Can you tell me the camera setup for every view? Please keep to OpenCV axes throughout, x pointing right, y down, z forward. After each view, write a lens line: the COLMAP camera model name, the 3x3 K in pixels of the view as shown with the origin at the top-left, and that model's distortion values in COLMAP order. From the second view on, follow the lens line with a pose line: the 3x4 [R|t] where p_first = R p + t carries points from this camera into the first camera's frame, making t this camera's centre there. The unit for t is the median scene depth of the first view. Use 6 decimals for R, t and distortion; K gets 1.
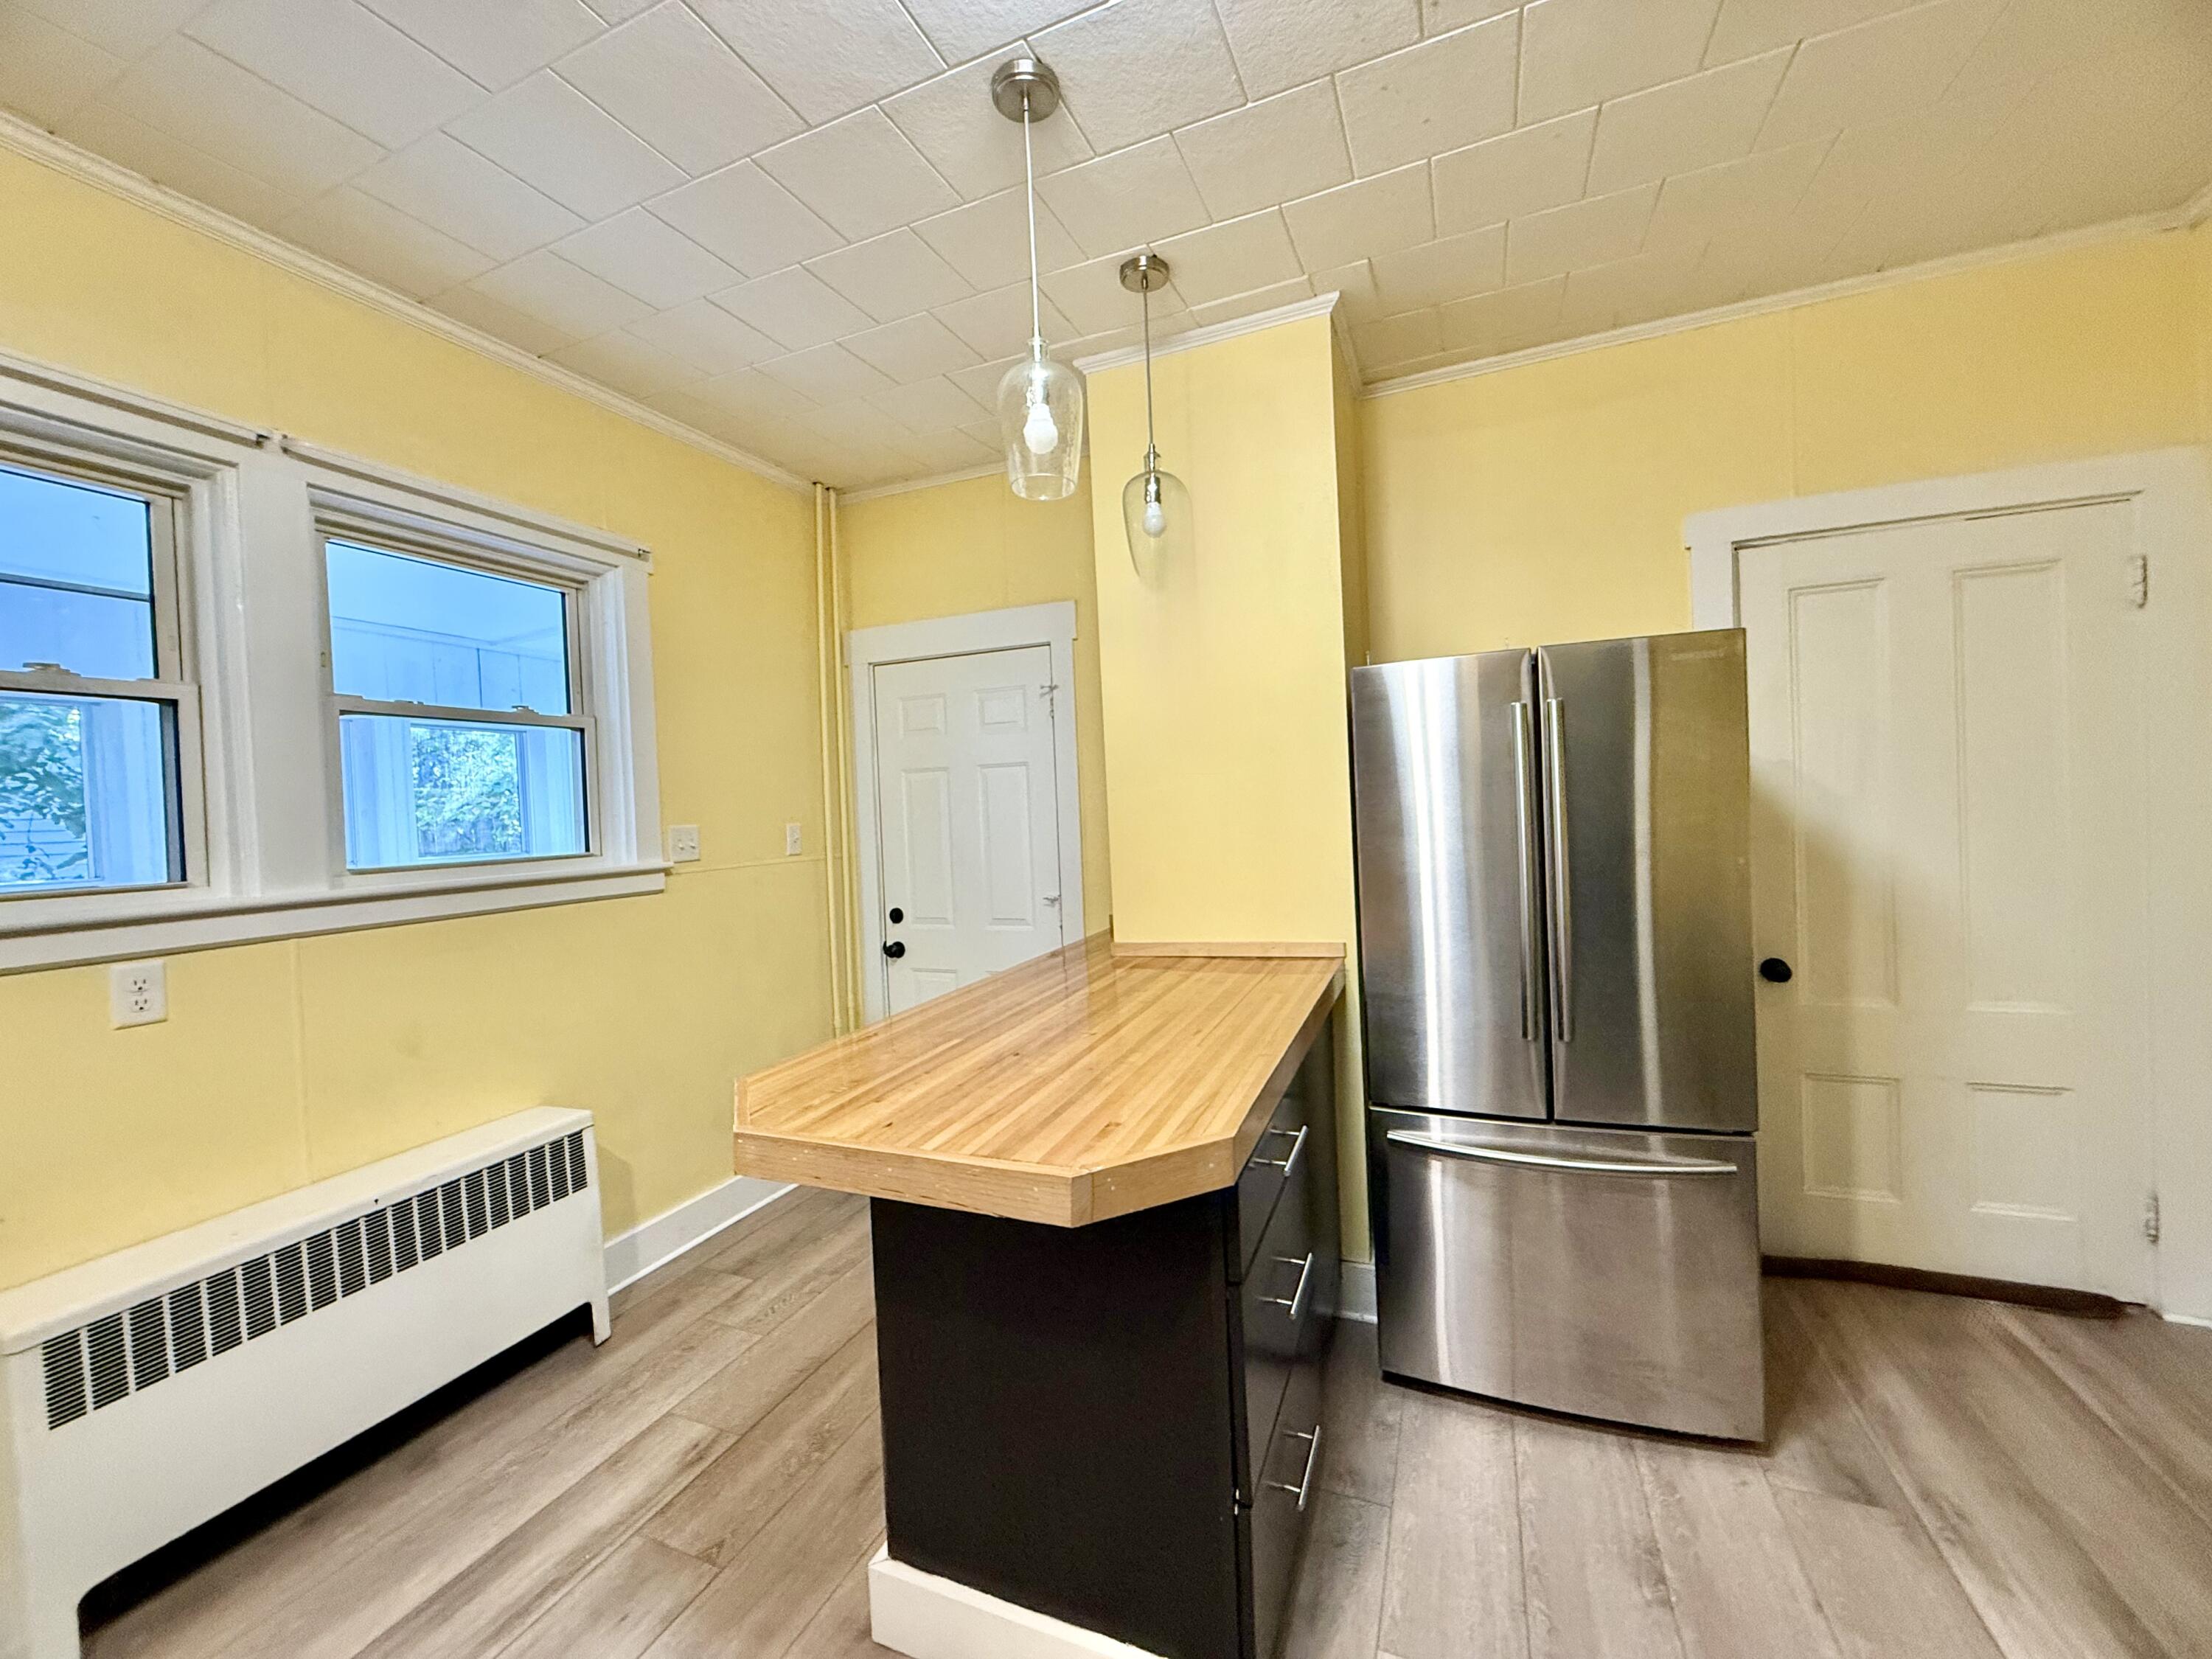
lens RADIAL K [[878.0, 0, 1114.5], [0, 878.0, 827.9], [0, 0, 1]] dist [0.001935, -0.000576]
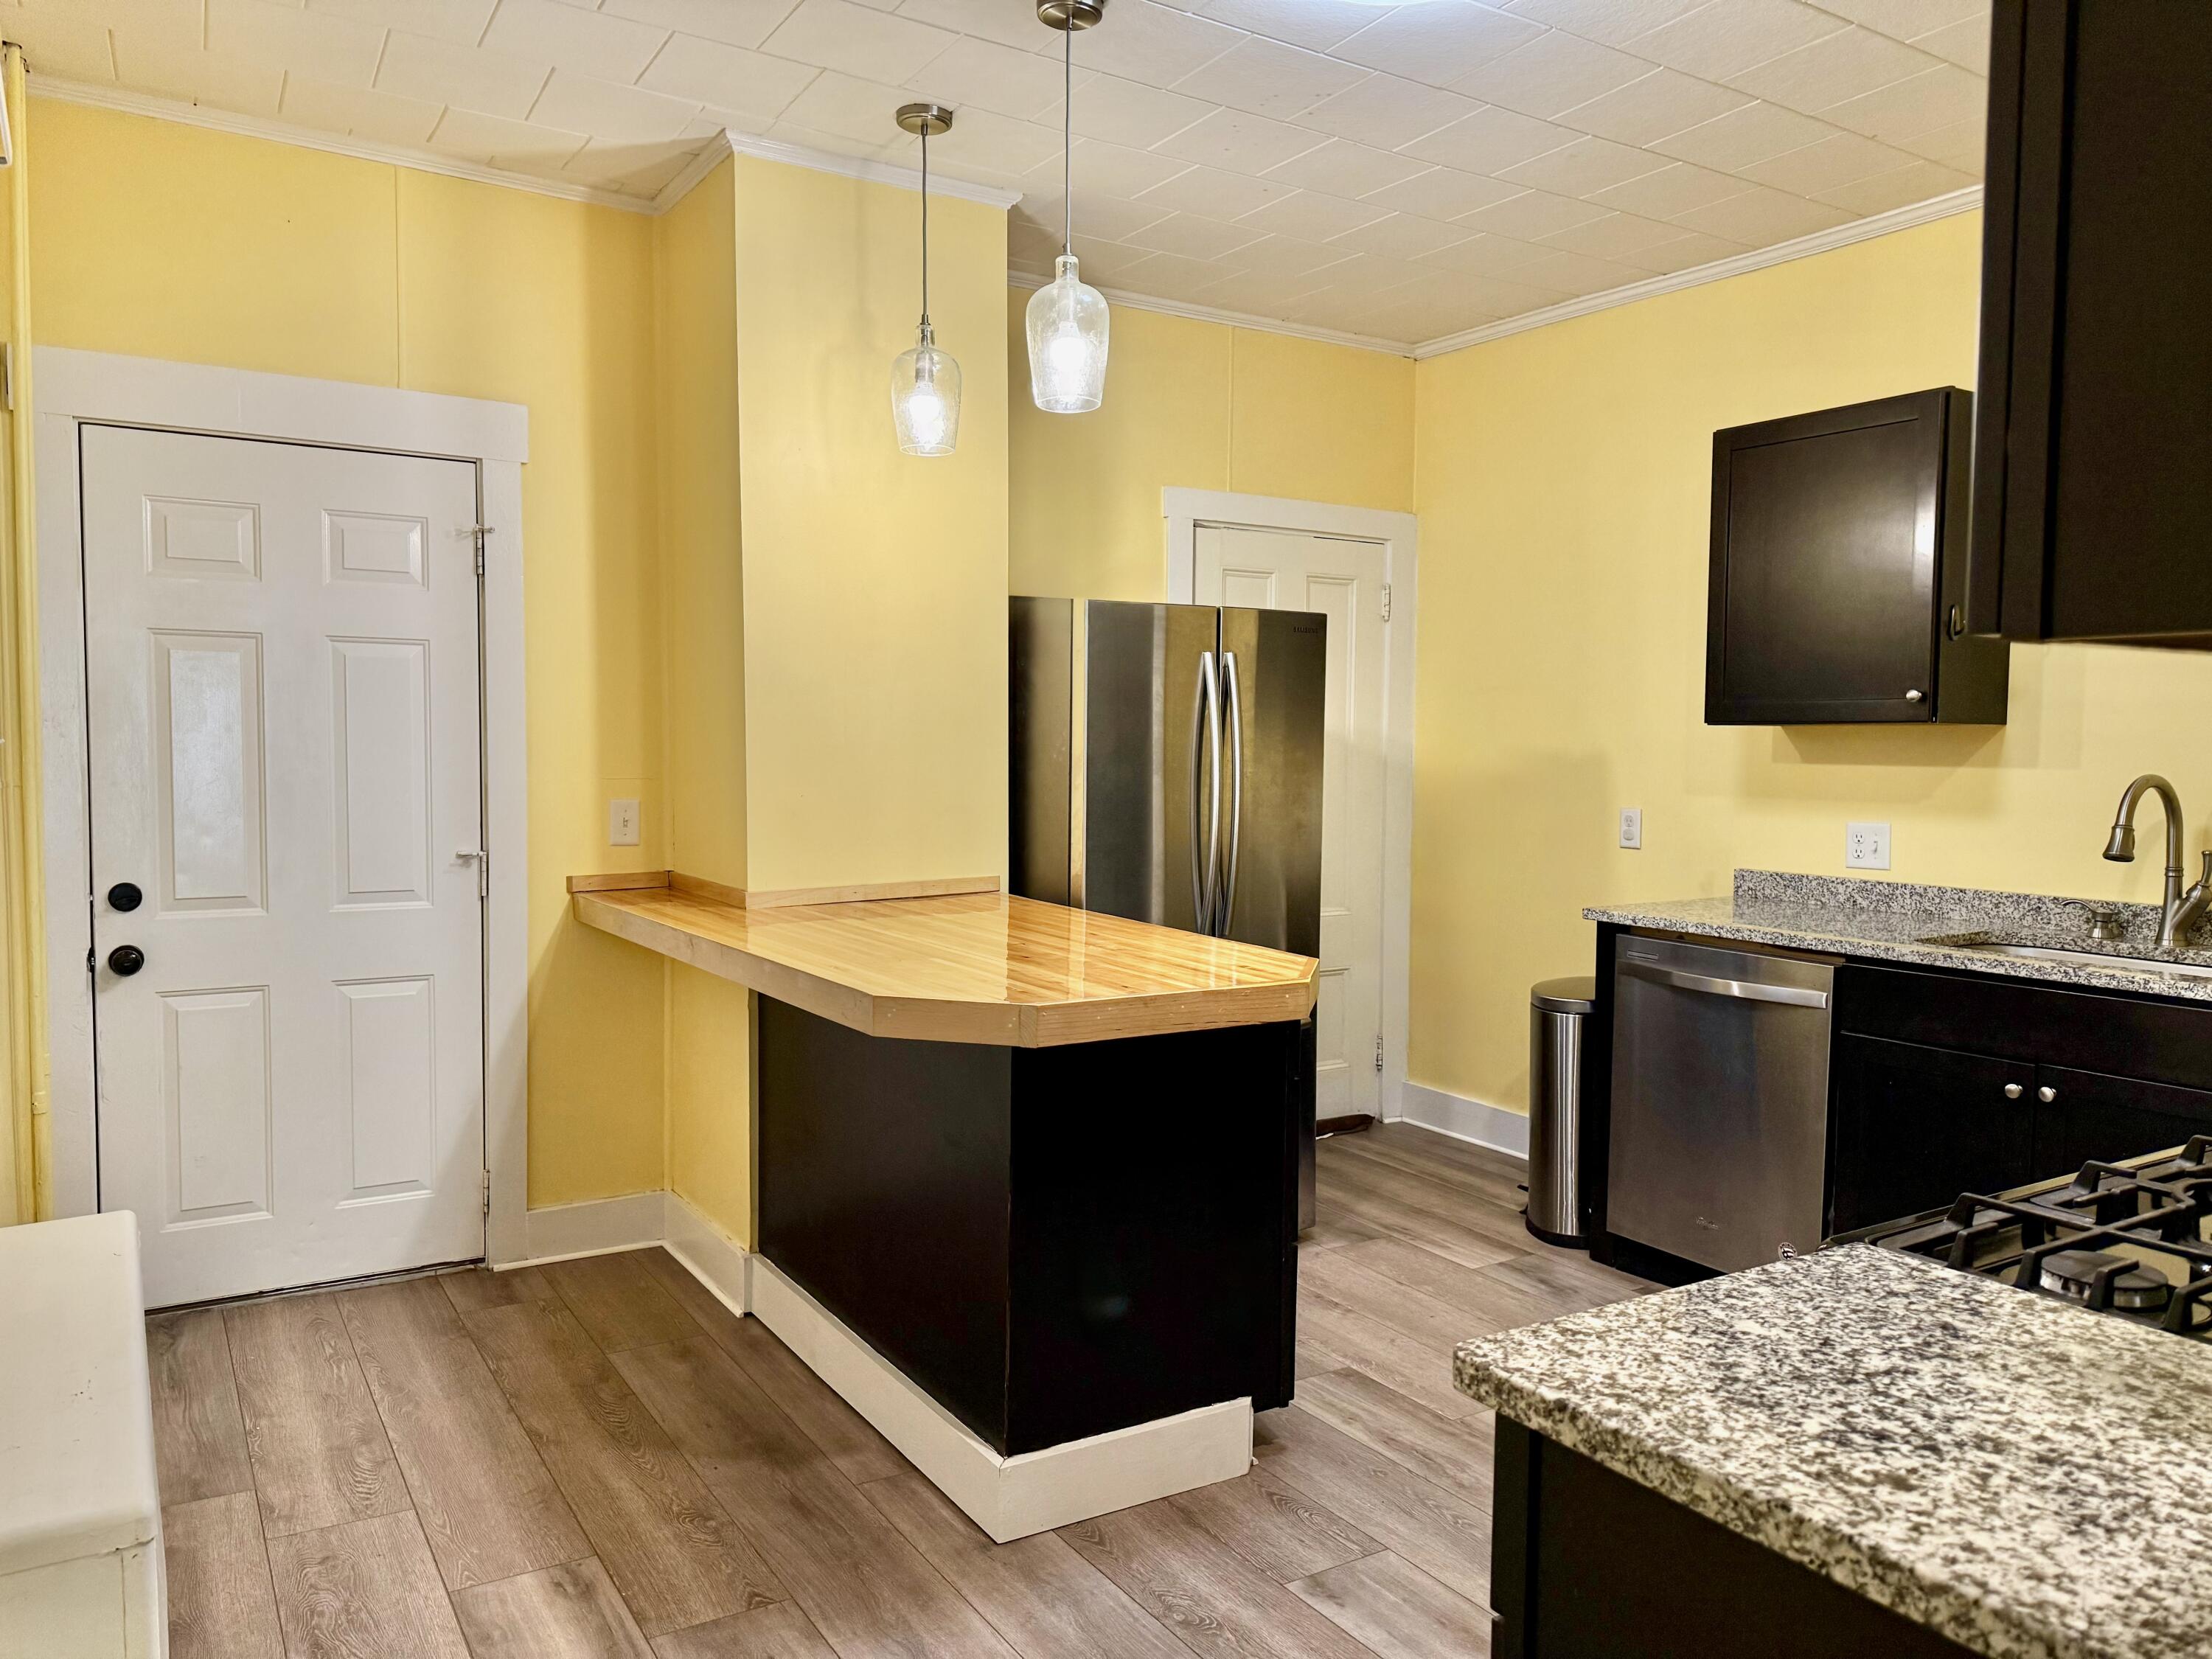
lens RADIAL K [[1534.7, 0, 1118.5], [0, 1534.7, 841.2], [0, 0, 1]] dist [-0.005848, -0.002017]
pose [[0.566420, -0.001547, 0.824115, -1.001241], [-0.011391, 0.999888, 0.009706, 0.073546], [-0.824038, -0.014885, 0.566339, -0.045707]]
